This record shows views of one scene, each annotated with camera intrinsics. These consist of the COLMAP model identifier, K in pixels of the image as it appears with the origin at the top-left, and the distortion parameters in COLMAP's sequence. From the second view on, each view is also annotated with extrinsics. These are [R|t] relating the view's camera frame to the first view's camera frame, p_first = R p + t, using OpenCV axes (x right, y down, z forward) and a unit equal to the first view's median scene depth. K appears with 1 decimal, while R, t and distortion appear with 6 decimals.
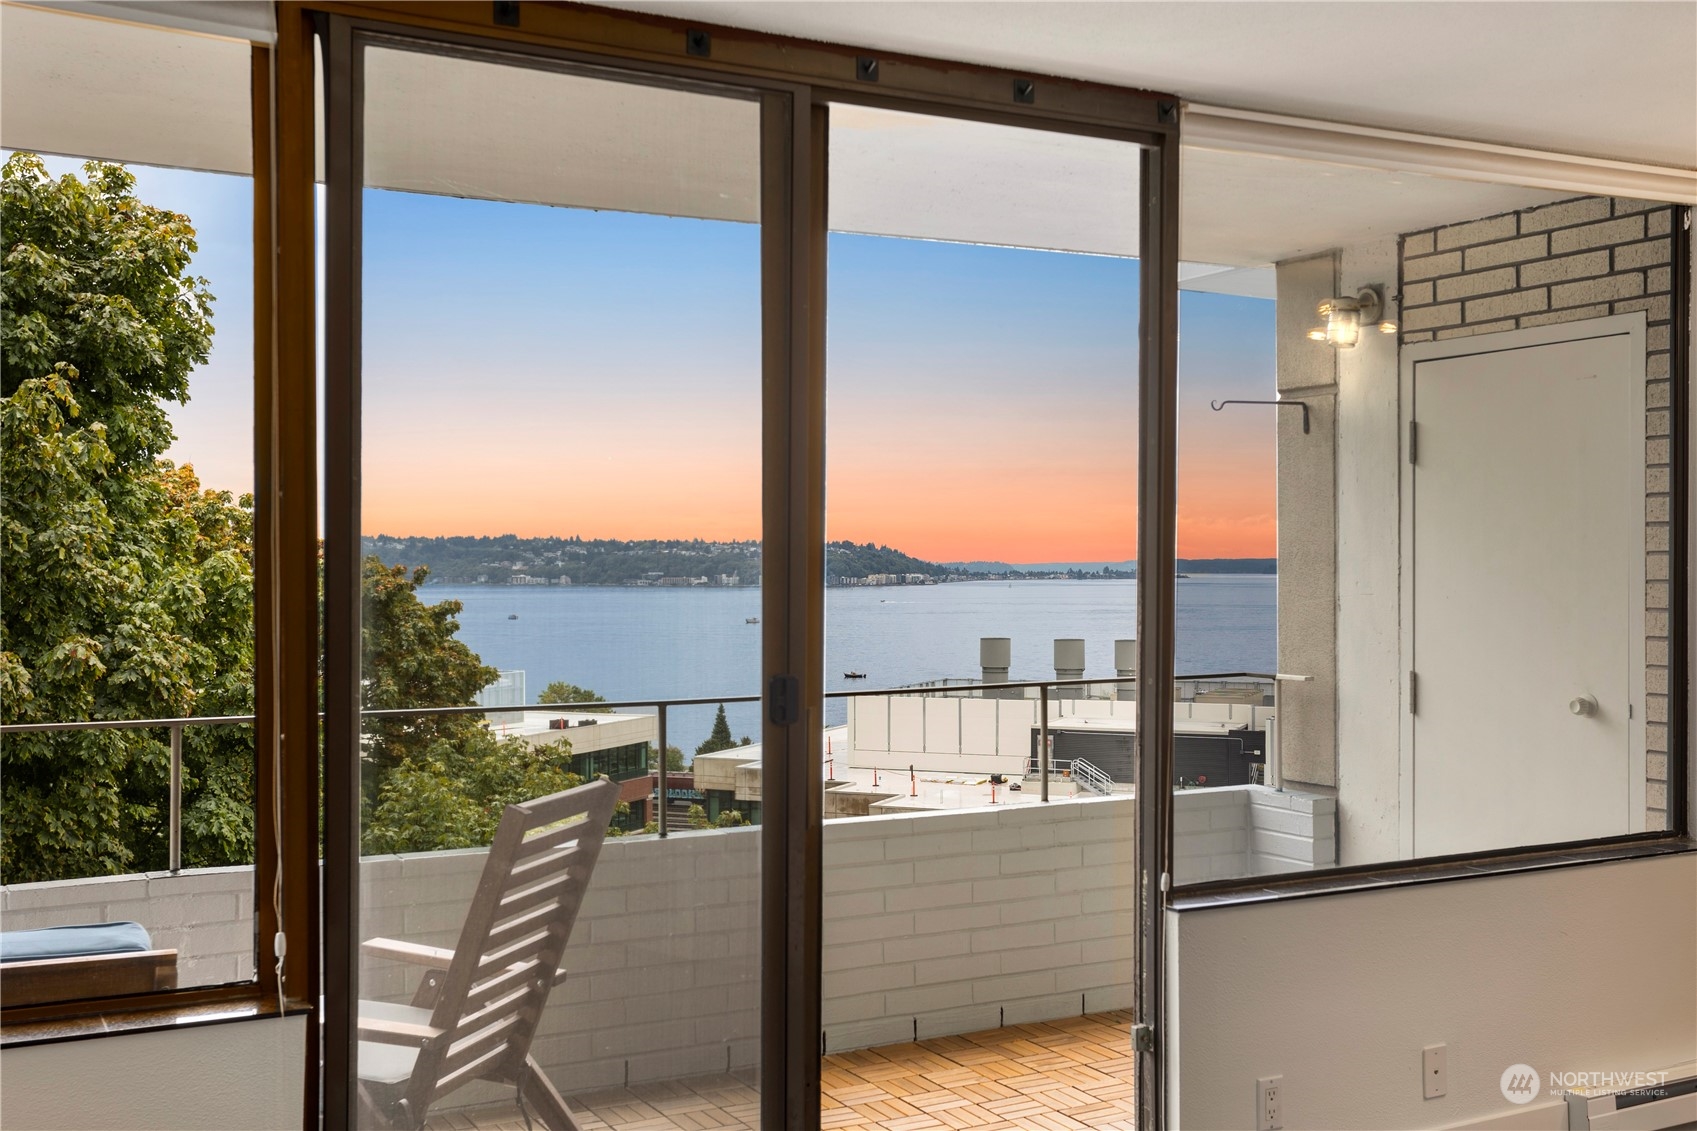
lens RADIAL K [[1781.9, 0, 848.5], [0, 1781.9, 565.5], [0, 0, 1]] dist [-0.013760, 0.111946]
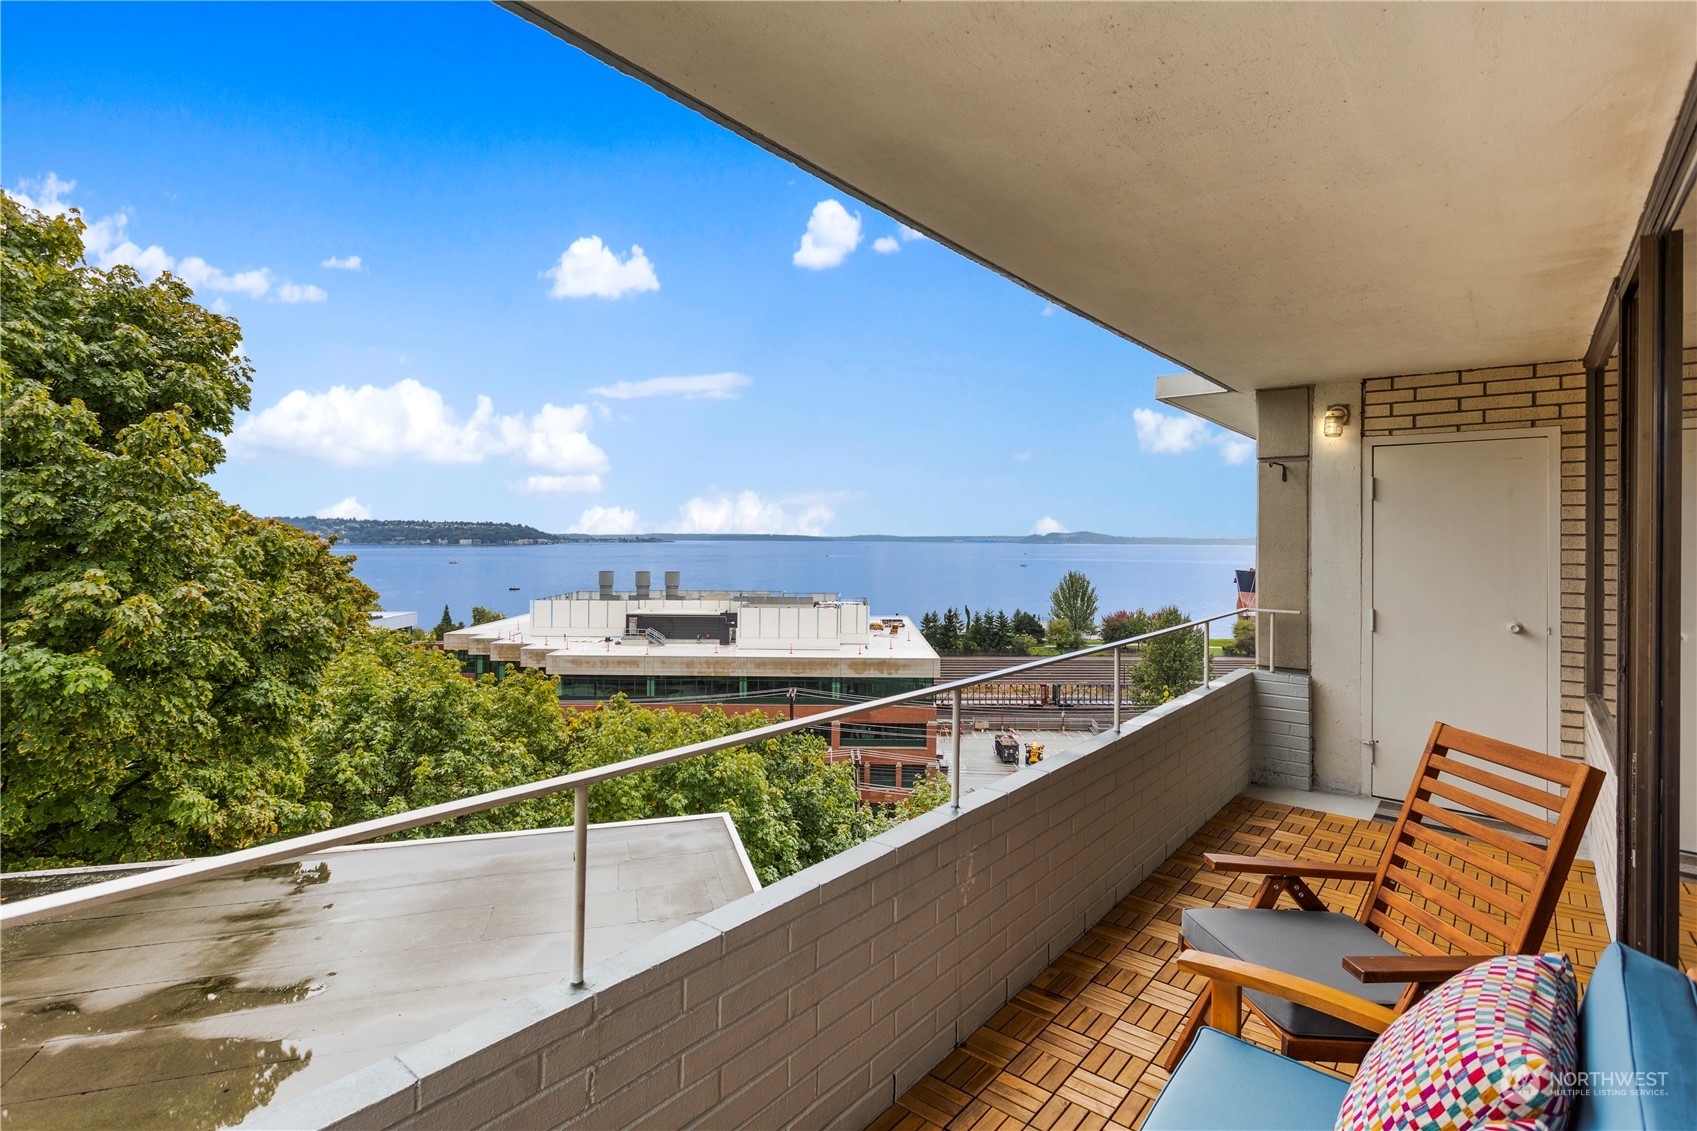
lens RADIAL K [[817.7, 0, 840.7], [0, 817.7, 533.1], [0, 0, 1]] dist [0.002886, 0.000579]
pose [[0.925283, 0.010202, 0.379141, -0.169597], [-0.008895, 0.999947, -0.005199, -0.003741], [-0.379174, 0.001438, 0.925324, 0.127800]]
